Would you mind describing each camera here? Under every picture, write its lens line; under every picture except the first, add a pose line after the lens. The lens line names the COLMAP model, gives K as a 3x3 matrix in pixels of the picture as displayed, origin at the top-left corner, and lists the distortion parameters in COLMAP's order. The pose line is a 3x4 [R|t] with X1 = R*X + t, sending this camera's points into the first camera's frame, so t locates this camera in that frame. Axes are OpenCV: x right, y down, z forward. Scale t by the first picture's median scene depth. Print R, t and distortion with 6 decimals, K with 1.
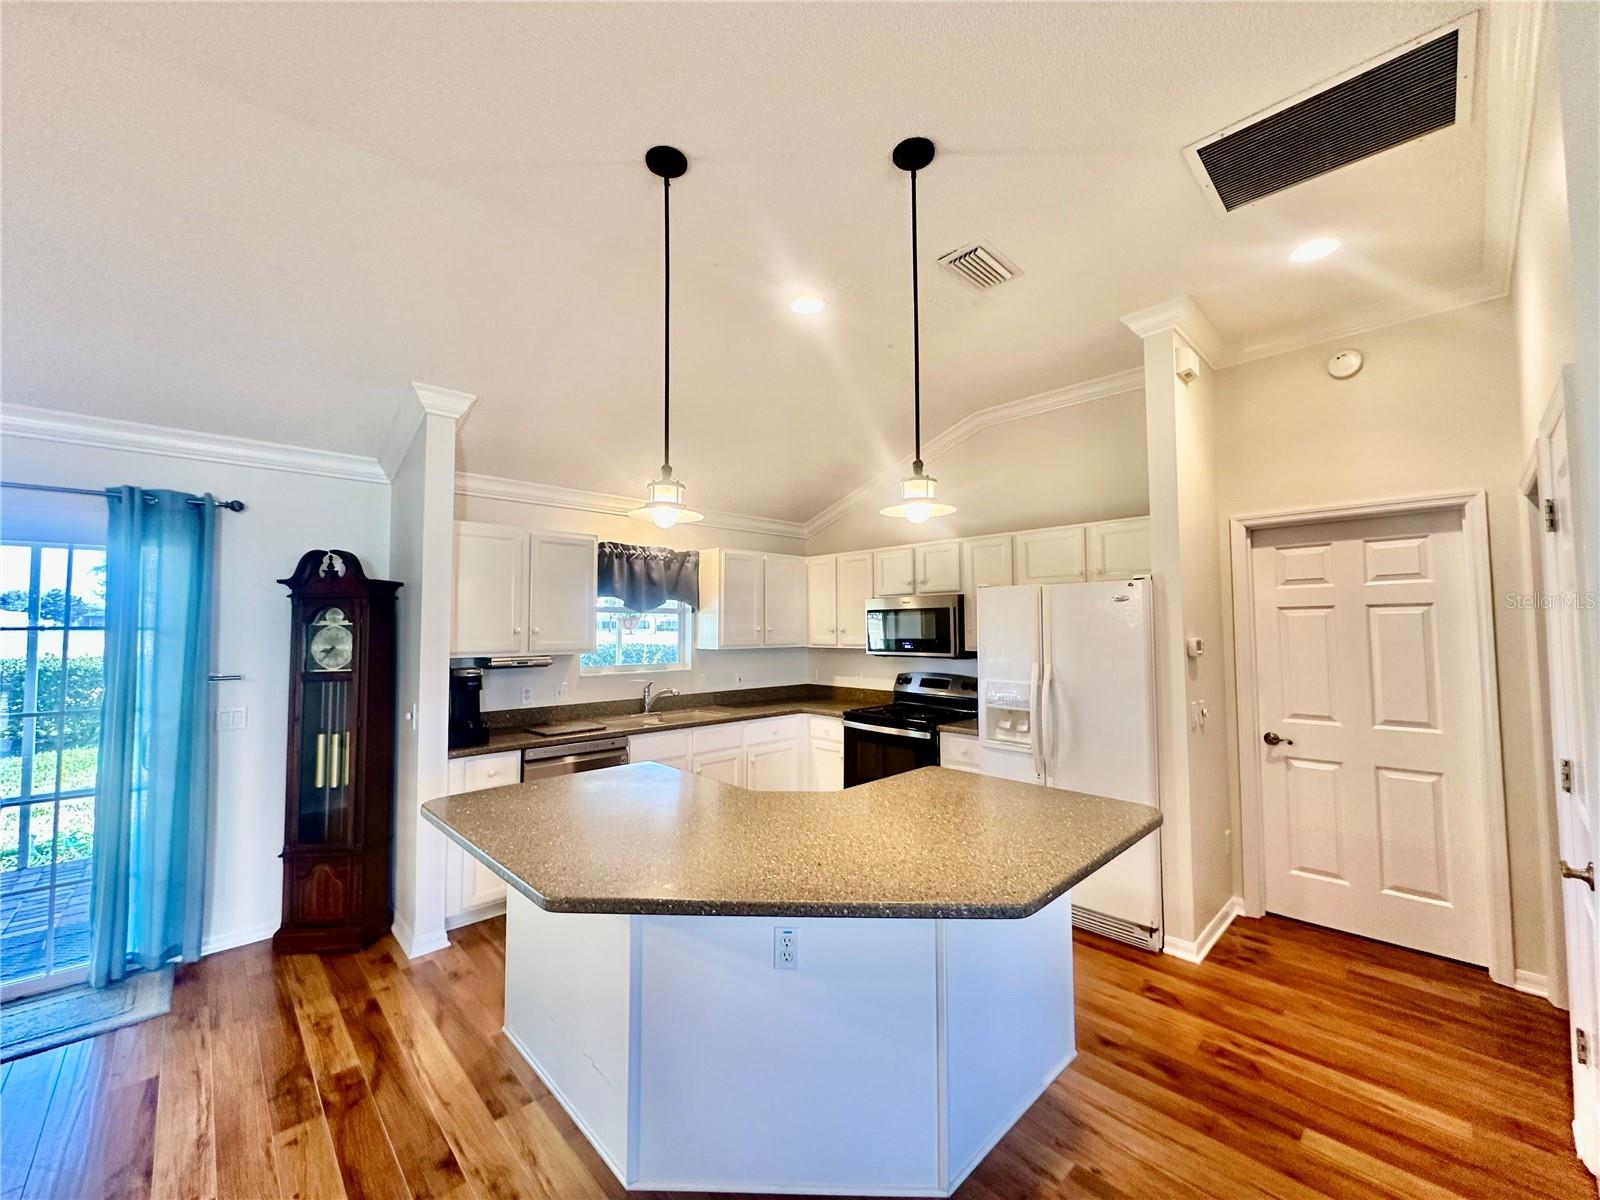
lens RADIAL K [[634.3, 0, 795.0], [0, 634.3, 597.3], [0, 0, 1]] dist [-0.000830, 0.000177]
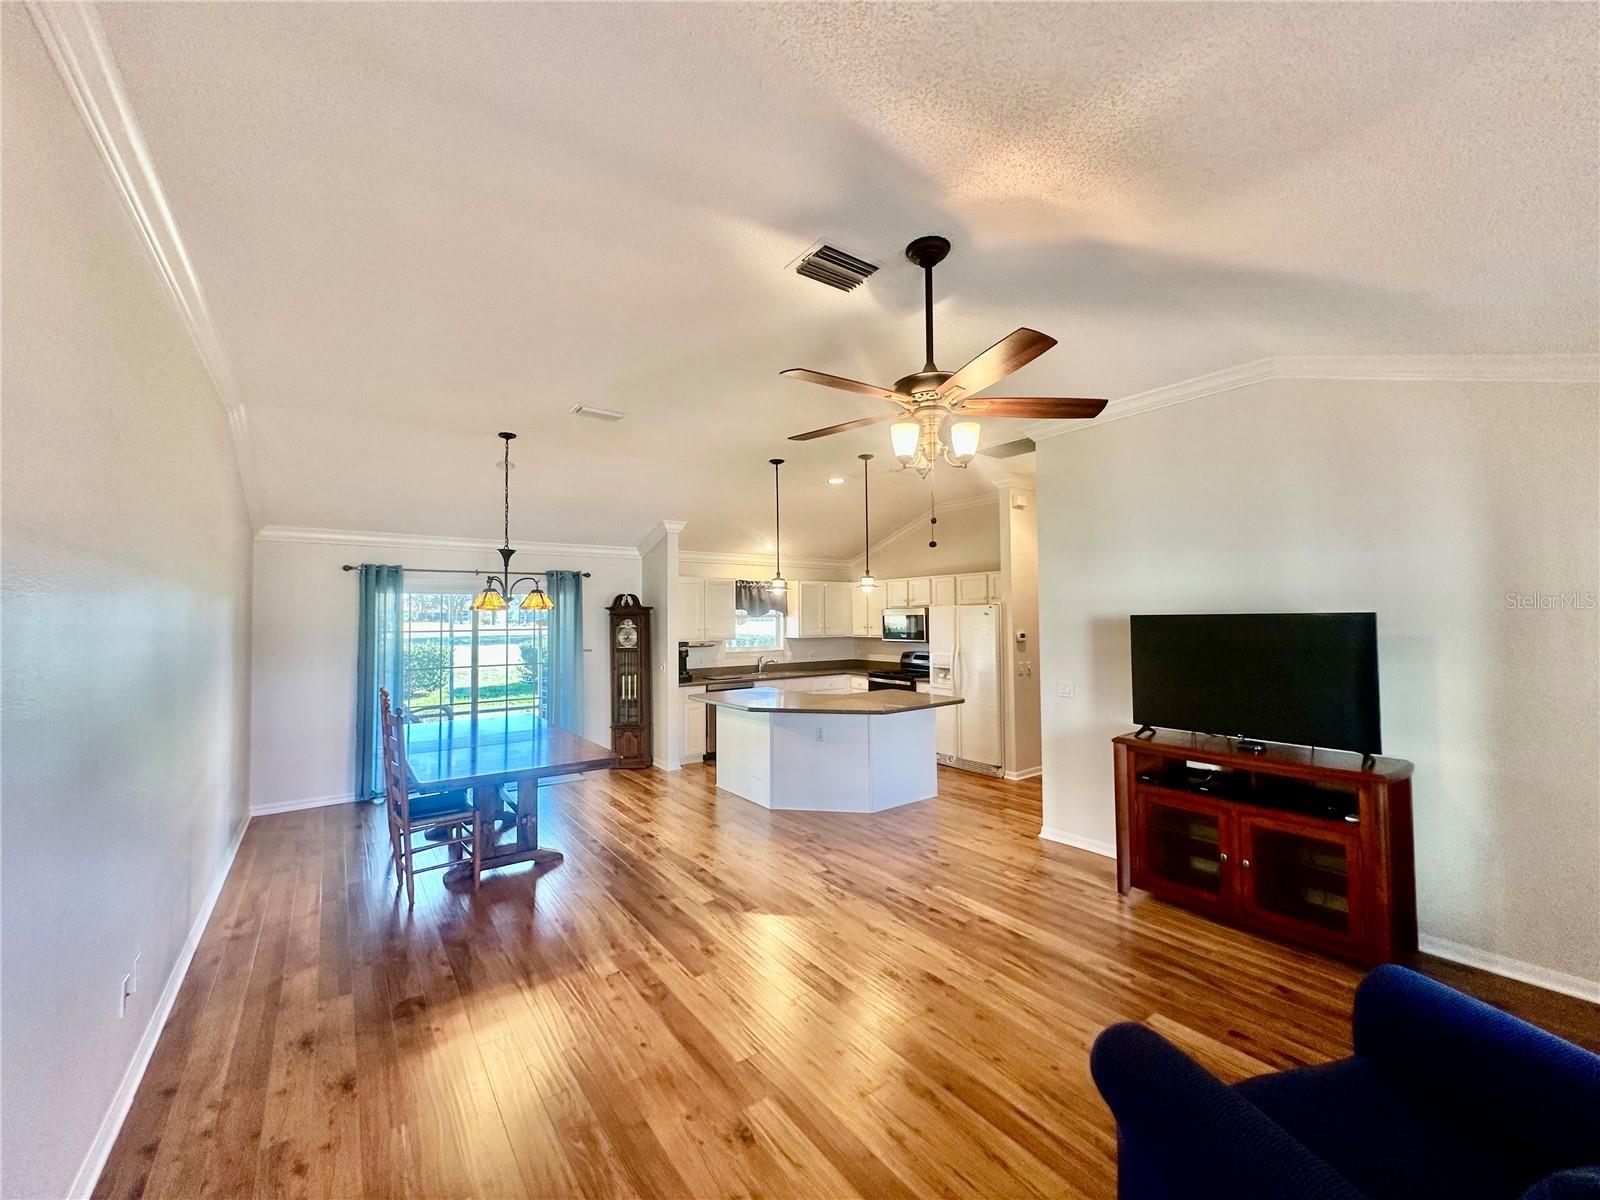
lens RADIAL K [[634.3, 0, 795.0], [0, 634.3, 597.3], [0, 0, 1]] dist [-0.000830, 0.000177]
pose [[0.991766, -0.008561, -0.127780, 0.129867], [0.010633, 0.999823, 0.015541, -0.079430], [0.127624, -0.016772, 0.991681, -1.015690]]
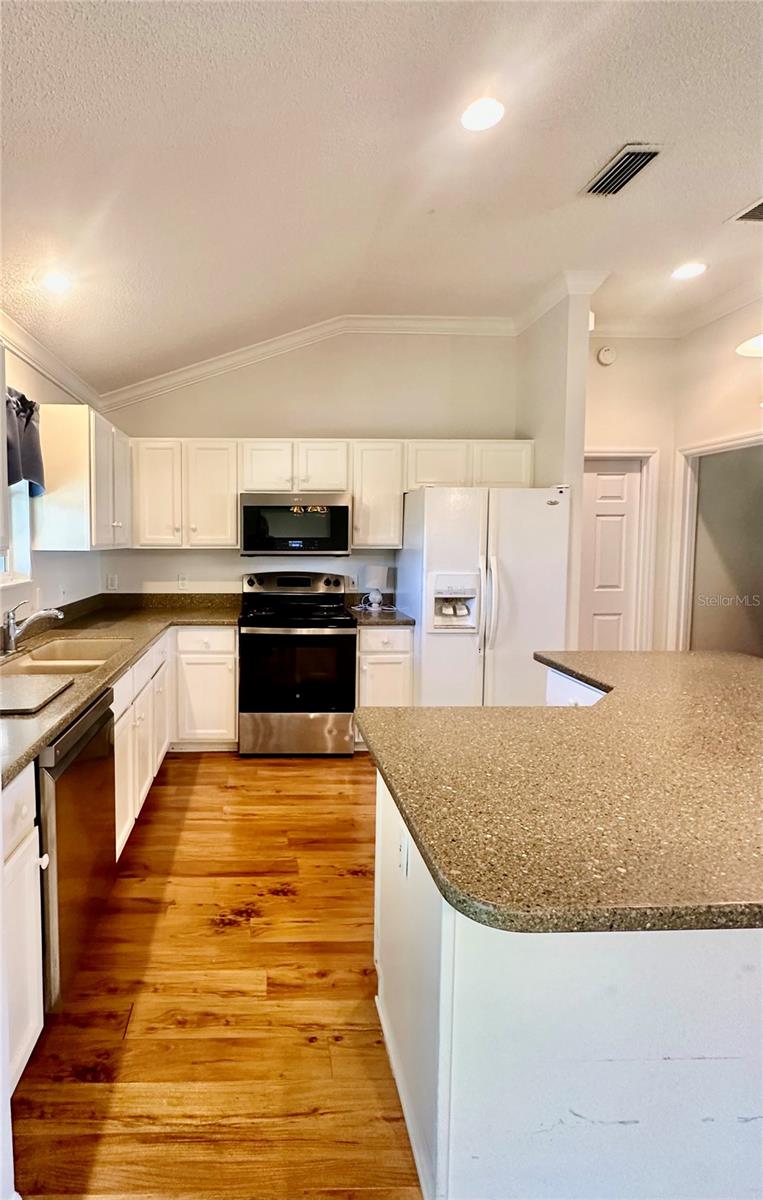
lens RADIAL K [[575.2, 0, 280.0], [0, 575.2, 576.9], [0, 0, 1]] dist [-0.002558, -0.000180]
pose [[0.666792, -0.044435, 0.743918, -0.622039], [-0.041375, 0.994474, 0.096487, 0.052883], [-0.744094, -0.095116, 0.661269, 0.543724]]
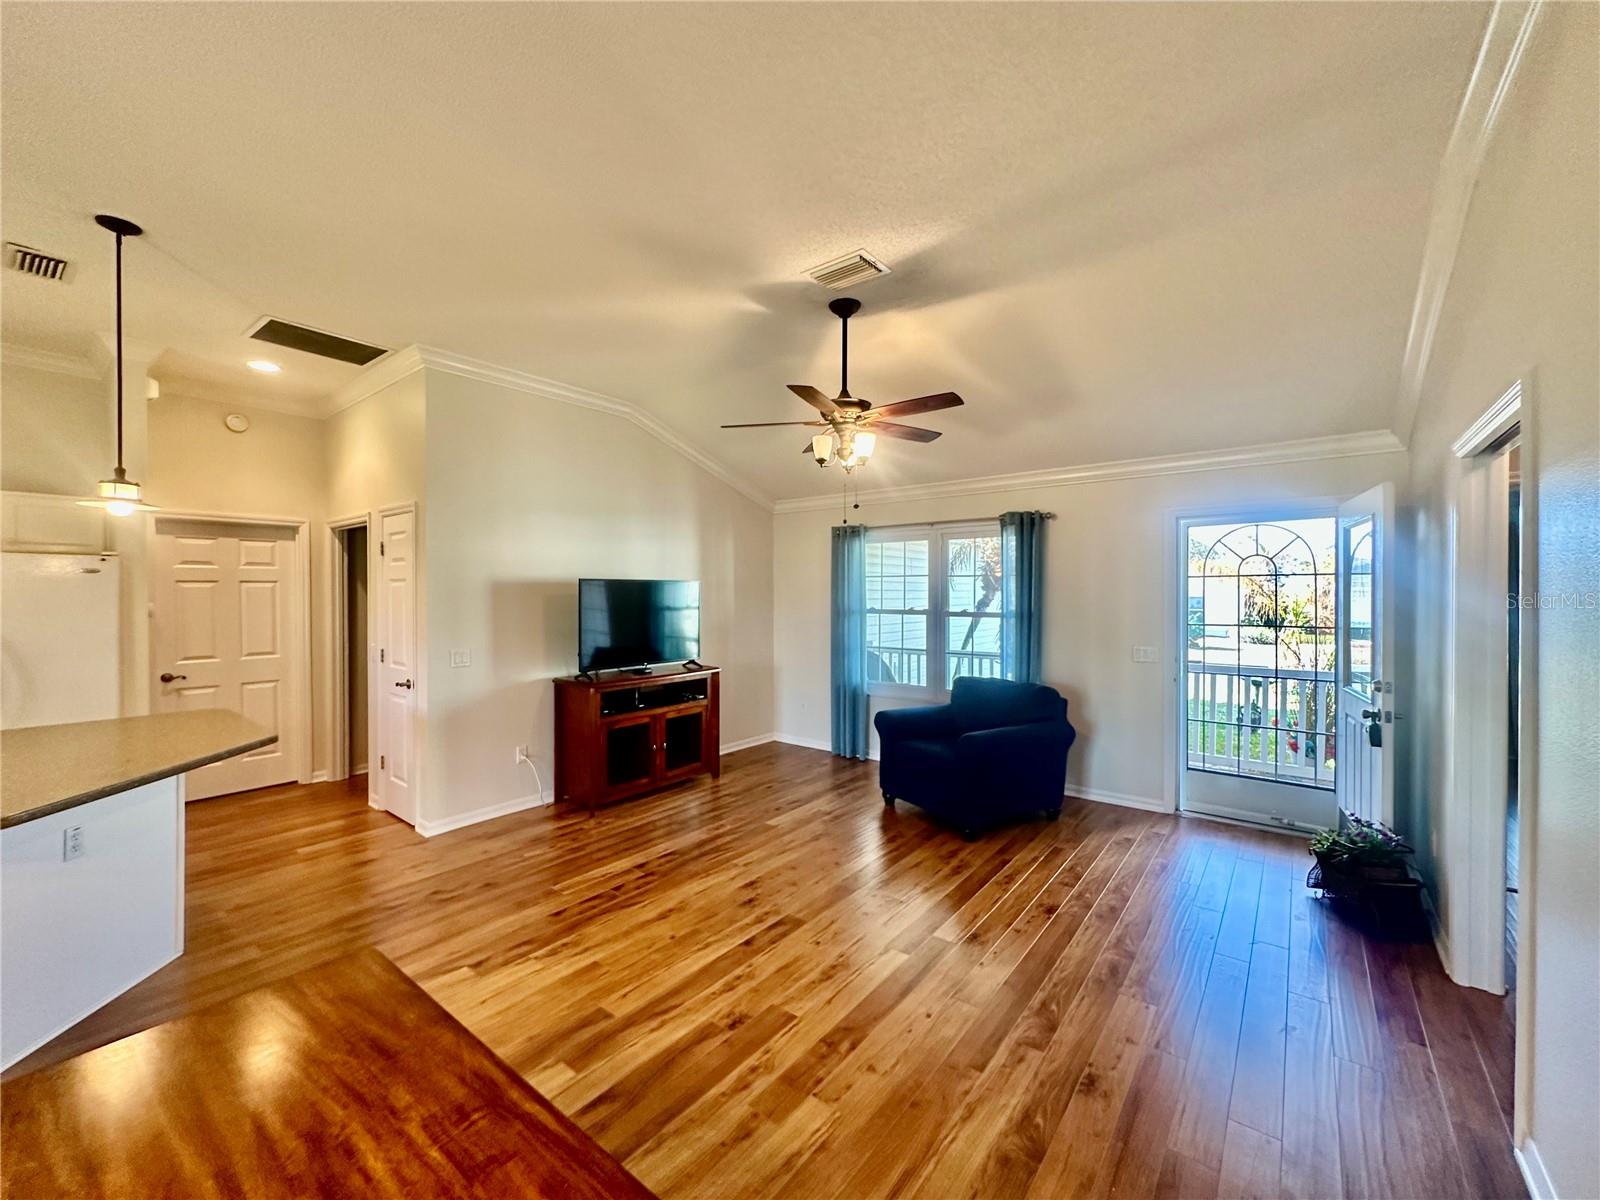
lens RADIAL K [[642.7, 0, 800.0], [0, 642.7, 600.0], [0, 0, 1]] dist [-0.000535, 0.000022]
pose [[-0.146932, -0.006448, 0.989126, -0.756143], [-0.048055, 0.998844, -0.000627, -0.005134], [-0.987979, -0.047625, -0.147072, -0.114545]]
